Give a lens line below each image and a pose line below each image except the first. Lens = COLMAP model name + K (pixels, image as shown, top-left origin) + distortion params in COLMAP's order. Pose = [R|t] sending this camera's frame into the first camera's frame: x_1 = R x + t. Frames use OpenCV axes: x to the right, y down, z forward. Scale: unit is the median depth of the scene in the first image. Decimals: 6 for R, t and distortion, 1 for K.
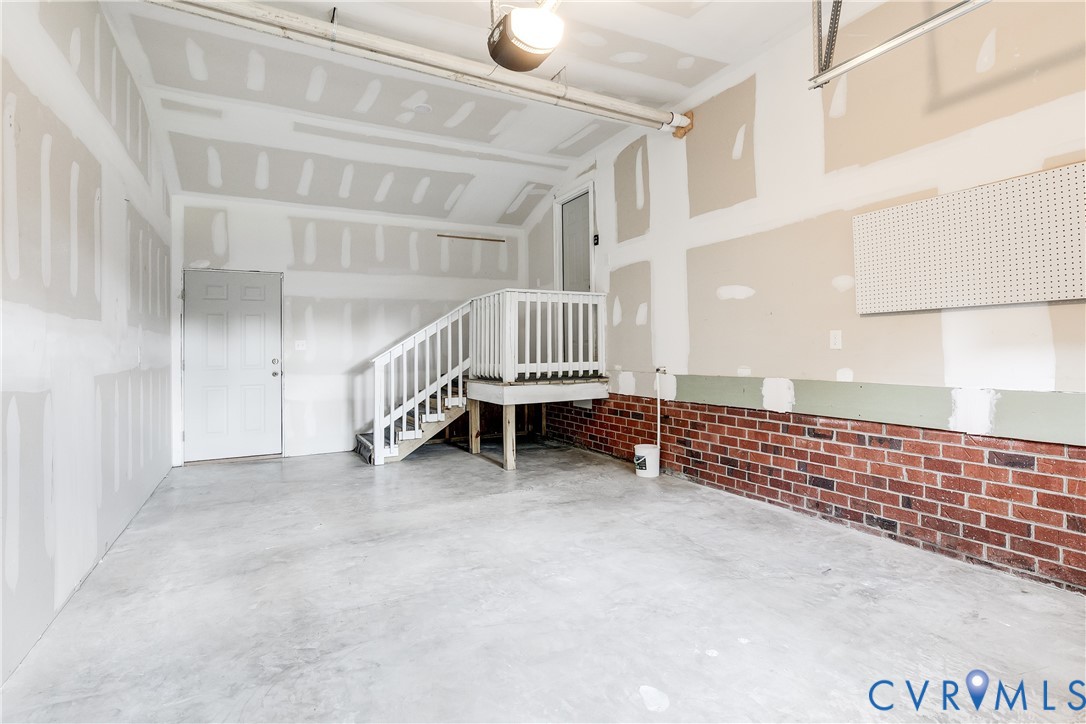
lens RADIAL K [[528.0, 0, 543.5], [0, 528.0, 341.4], [0, 0, 1]] dist [0.000991, 0.000112]
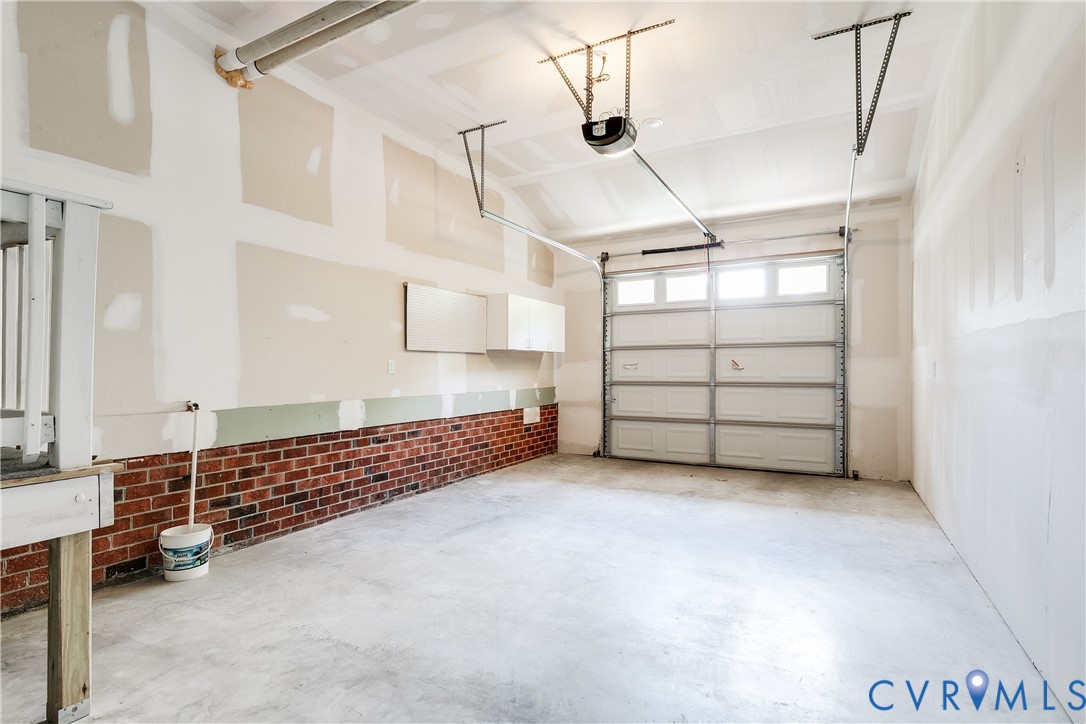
lens RADIAL K [[532.9, 0, 542.3], [0, 532.9, 375.5], [0, 0, 1]] dist [0.001155, 0.000112]
pose [[-0.542096, 0.005600, 0.840298, -0.751805], [-0.003825, 0.999951, -0.009131, 0.027948], [-0.840308, -0.008164, -0.542048, 1.321523]]
